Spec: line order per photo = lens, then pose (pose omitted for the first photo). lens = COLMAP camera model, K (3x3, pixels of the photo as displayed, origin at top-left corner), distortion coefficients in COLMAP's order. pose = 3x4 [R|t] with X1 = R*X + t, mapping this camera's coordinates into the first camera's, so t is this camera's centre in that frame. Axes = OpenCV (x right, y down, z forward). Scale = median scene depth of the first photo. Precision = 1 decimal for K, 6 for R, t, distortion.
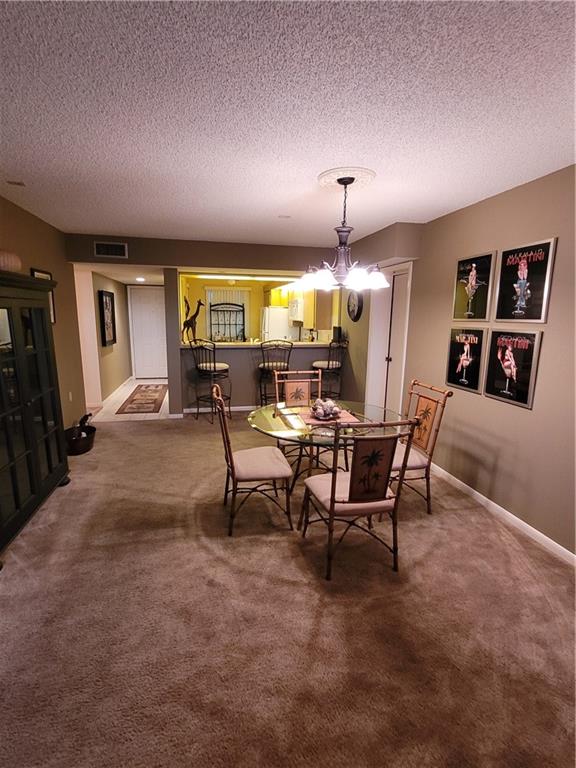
lens RADIAL K [[367.9, 0, 279.8], [0, 367.9, 381.9], [0, 0, 1]] dist [0.001975, 0.000315]
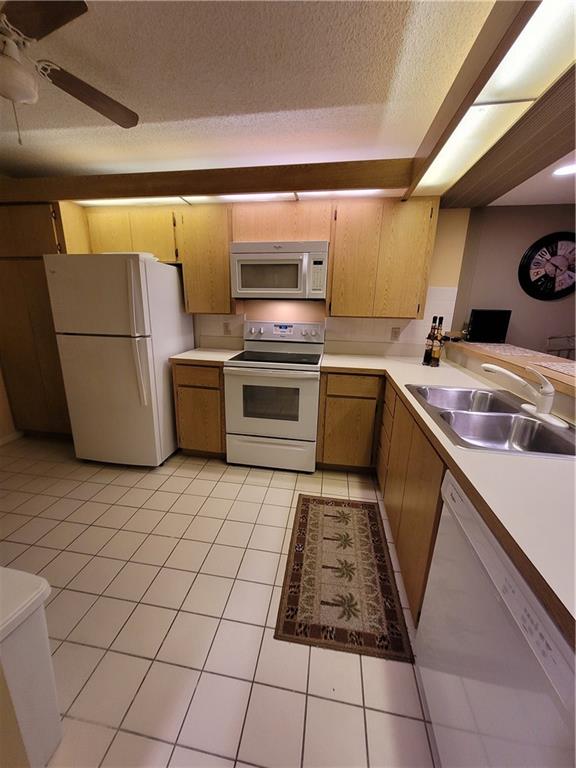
lens RADIAL K [[301.2, 0, 283.5], [0, 301.2, 381.6], [0, 0, 1]] dist [0.002268, 0.000359]
pose [[0.366742, -0.245280, 0.897406, -0.351333], [0.157542, 0.967061, 0.199935, -0.188196], [-0.916887, 0.068055, 0.393304, 1.137841]]
